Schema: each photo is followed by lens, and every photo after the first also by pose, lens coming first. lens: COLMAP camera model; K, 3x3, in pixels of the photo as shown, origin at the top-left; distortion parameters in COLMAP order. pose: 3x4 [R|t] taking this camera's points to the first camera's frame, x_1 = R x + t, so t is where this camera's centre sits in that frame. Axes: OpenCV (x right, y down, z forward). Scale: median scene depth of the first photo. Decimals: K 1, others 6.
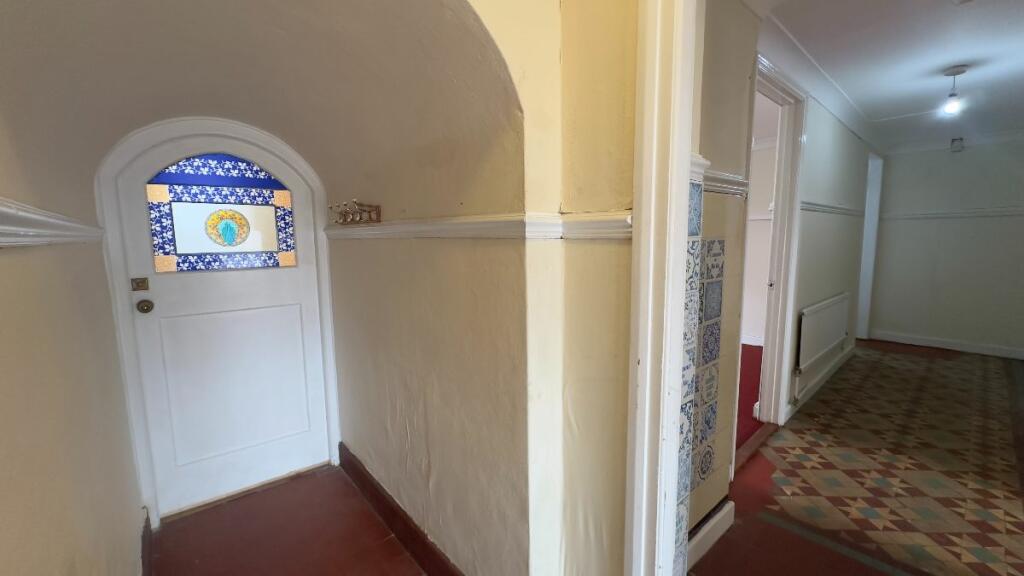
lens RADIAL K [[411.4, 0, 508.1], [0, 411.4, 285.6], [0, 0, 1]] dist [0.000445, 0.000039]
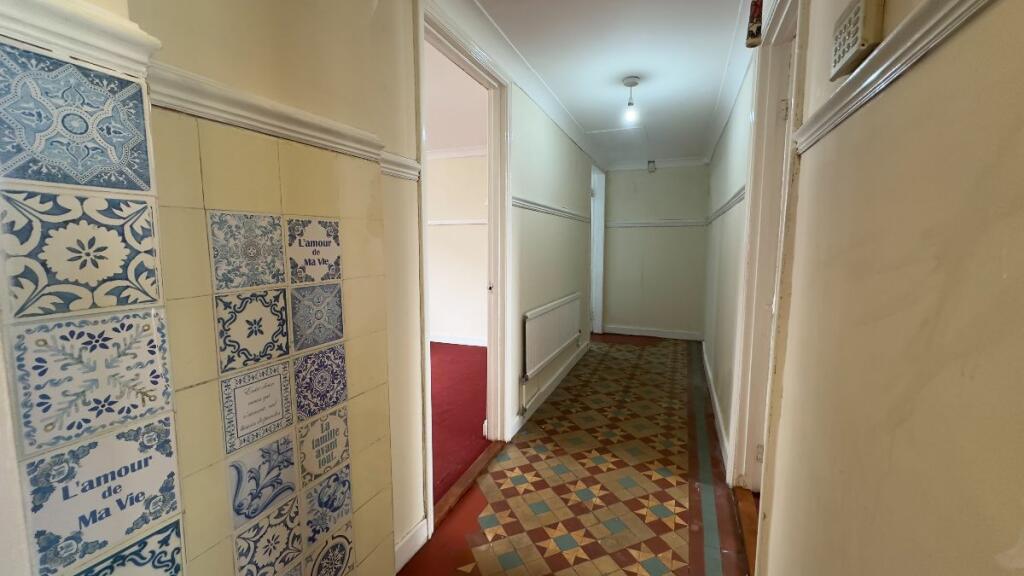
lens RADIAL K [[411.4, 0, 508.1], [0, 411.4, 285.6], [0, 0, 1]] dist [0.000445, 0.000039]
pose [[0.900411, -0.031904, 0.433870, 0.302930], [0.041436, 0.999063, -0.012529, 0.006321], [-0.433063, 0.029259, 0.900888, 0.182290]]
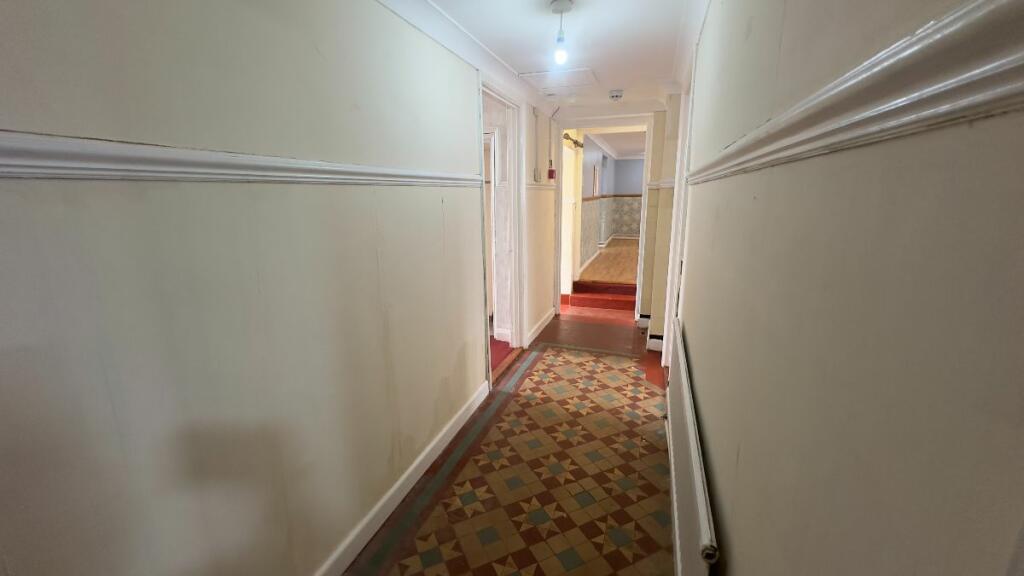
lens RADIAL K [[411.4, 0, 508.1], [0, 411.4, 285.6], [0, 0, 1]] dist [0.000445, 0.000039]
pose [[-0.870442, 0.128870, -0.475102, 1.515241], [-0.037145, 0.945180, 0.324431, -0.261381], [0.490867, 0.300047, -0.817938, 1.637305]]
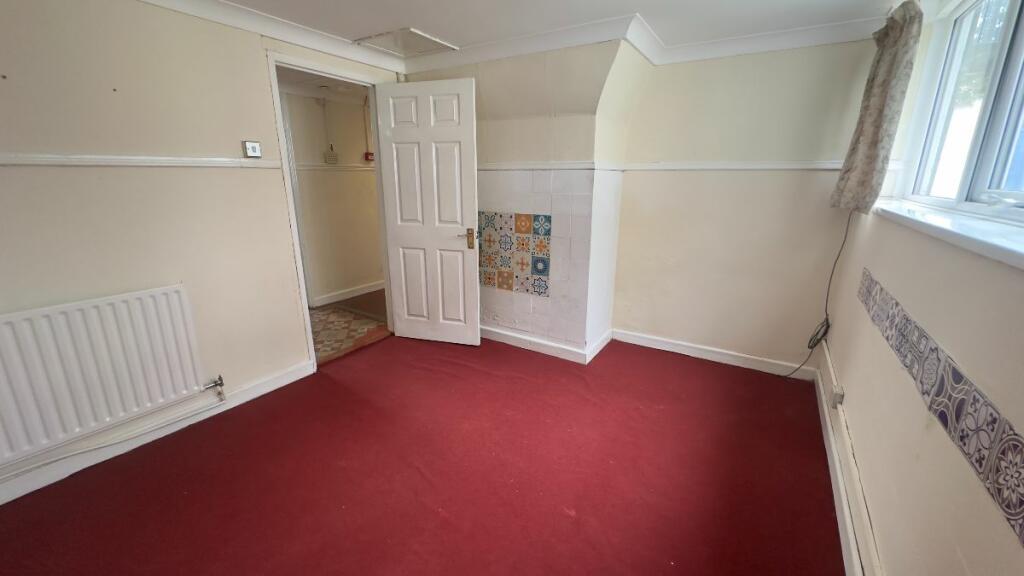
lens RADIAL K [[411.4, 0, 508.1], [0, 411.4, 285.6], [0, 0, 1]] dist [0.000445, 0.000039]
pose [[-0.958795, 0.082244, -0.271935, 0.453650], [-0.025227, 0.928754, 0.369838, -0.315808], [0.282978, 0.361459, -0.888409, 2.264482]]
